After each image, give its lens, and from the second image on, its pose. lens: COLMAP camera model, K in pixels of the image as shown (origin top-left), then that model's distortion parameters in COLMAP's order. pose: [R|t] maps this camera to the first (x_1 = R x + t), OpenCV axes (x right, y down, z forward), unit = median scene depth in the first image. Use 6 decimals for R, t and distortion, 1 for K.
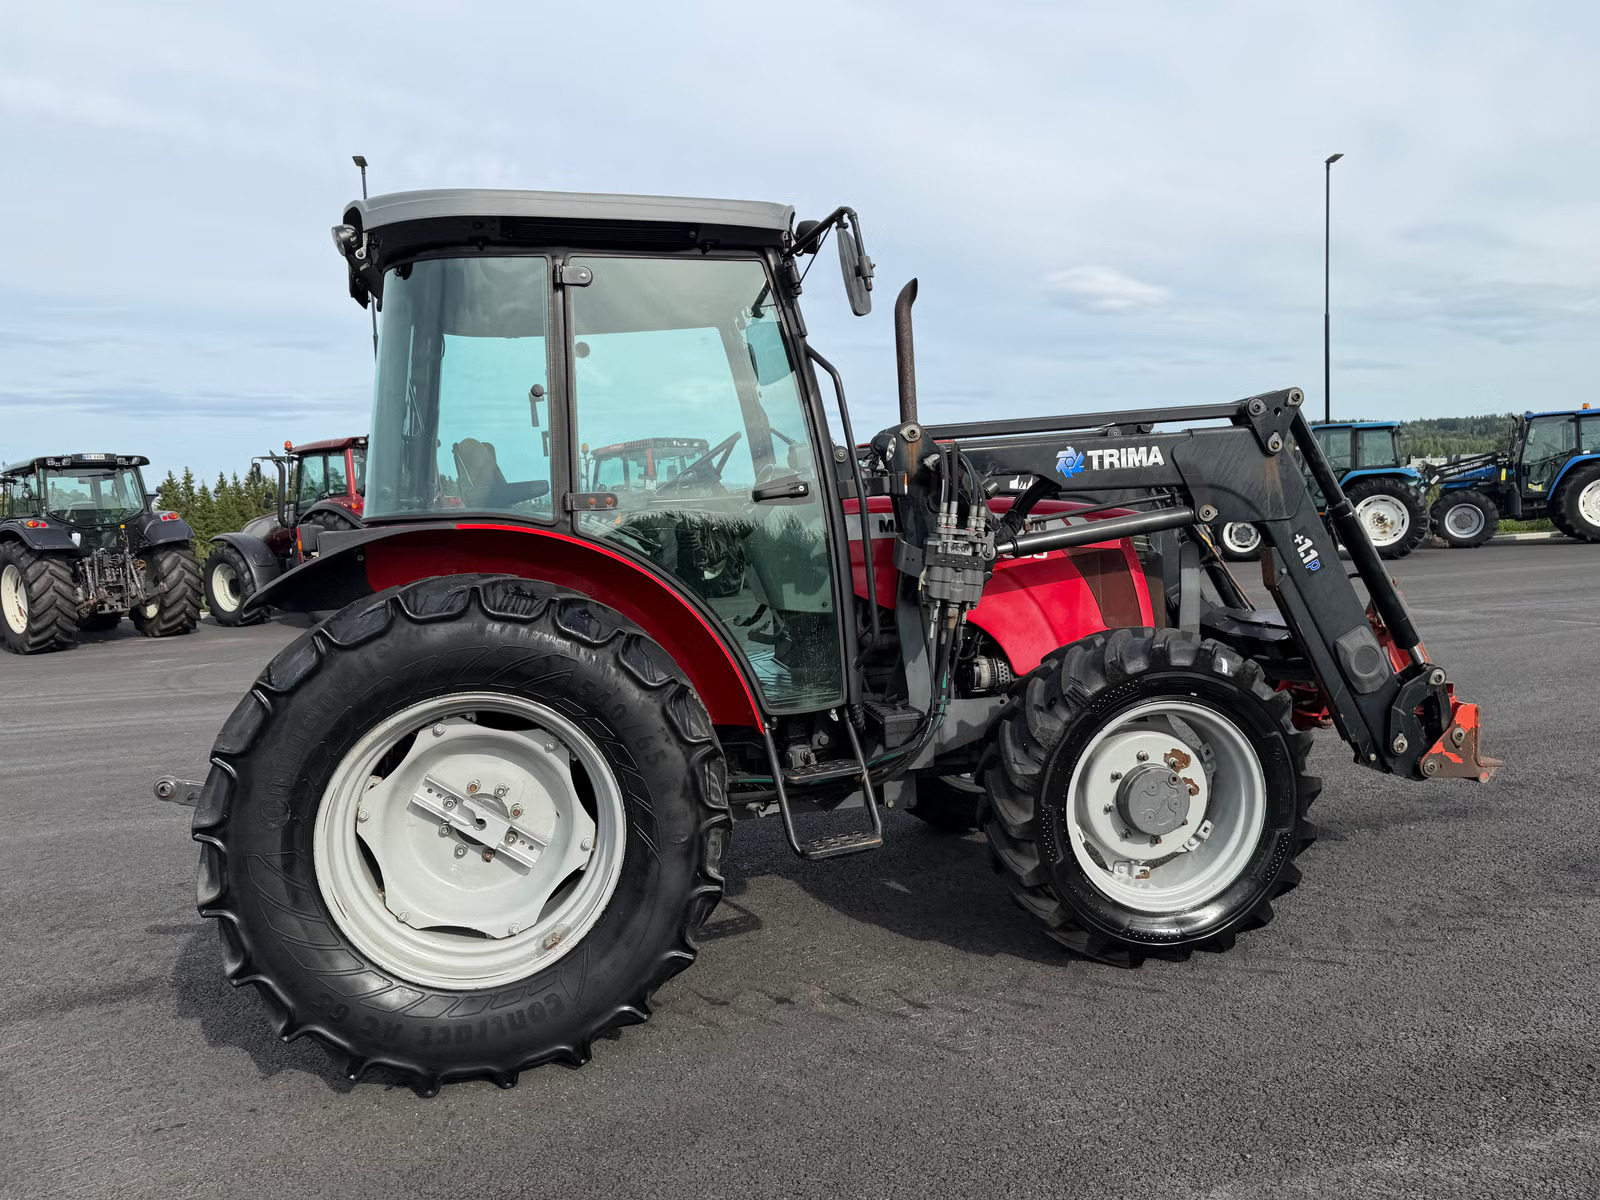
lens RADIAL K [[1104.3, 0, 791.8], [0, 1104.3, 592.0], [0, 0, 1]] dist [0.130912, -0.187013]
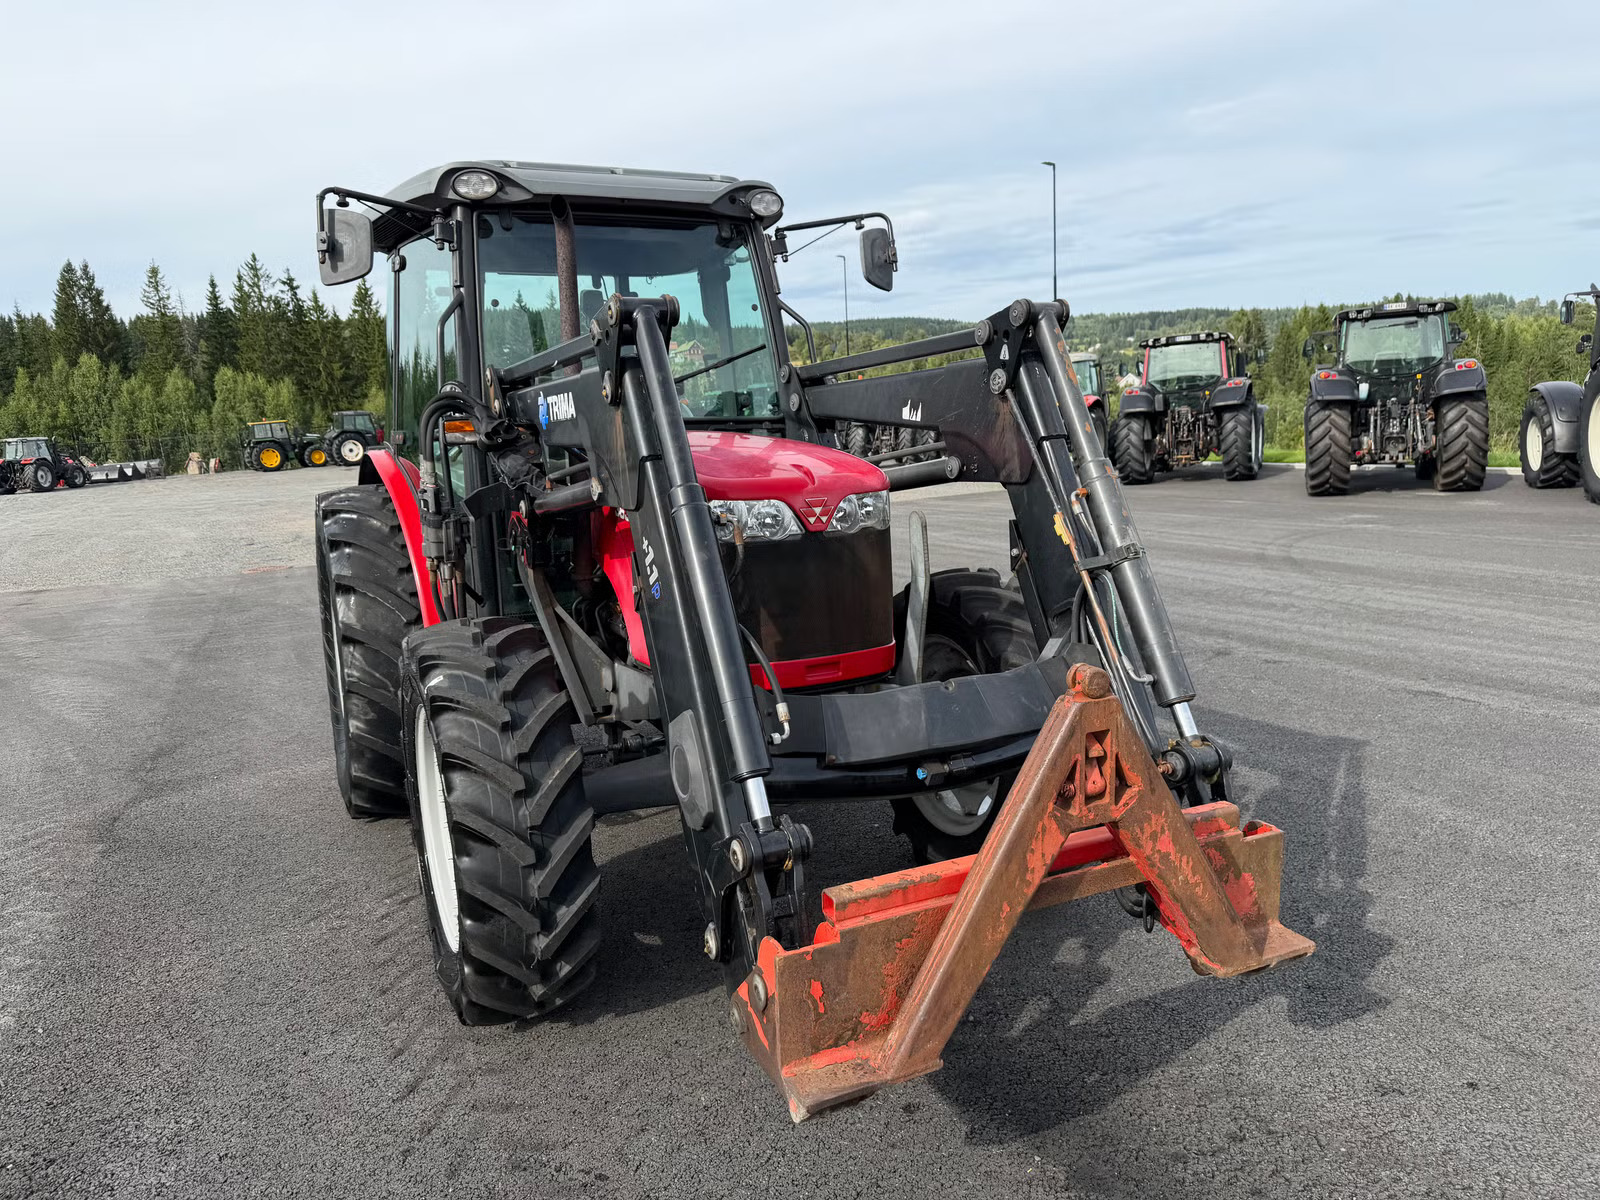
lens RADIAL K [[1120.3, 0, 788.8], [0, 1120.3, 596.1], [0, 0, 1]] dist [0.079250, -0.108056]
pose [[0.266365, 0.185918, -0.945772, 1.076004], [-0.037119, 0.982472, 0.182678, -0.136758], [0.963157, -0.013553, 0.268597, 0.923496]]
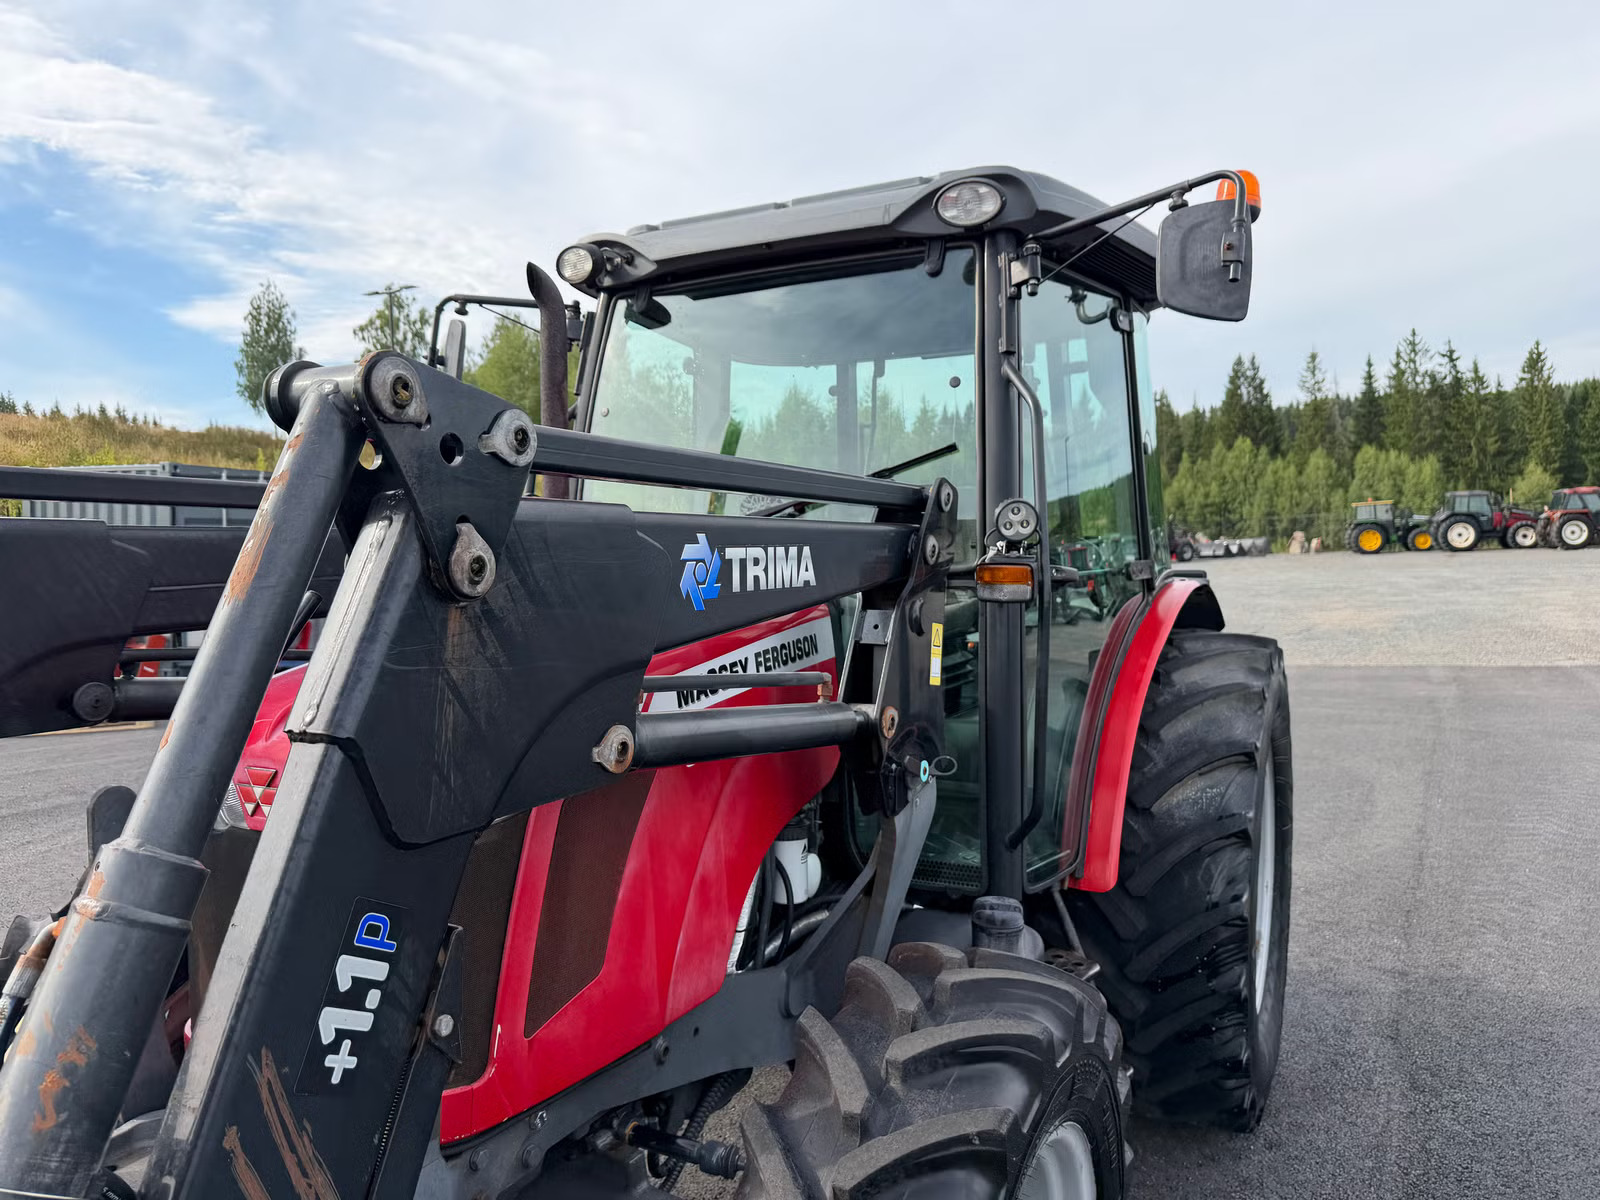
lens RADIAL K [[1134.3, 0, 794.1], [0, 1134.3, 594.7], [0, 0, 1]] dist [0.061490, -0.084715]
pose [[-0.612283, 0.104360, -0.783721, 0.523354], [-0.002979, 0.990939, 0.134280, -0.183967], [0.790633, 0.084552, -0.606424, 1.513545]]
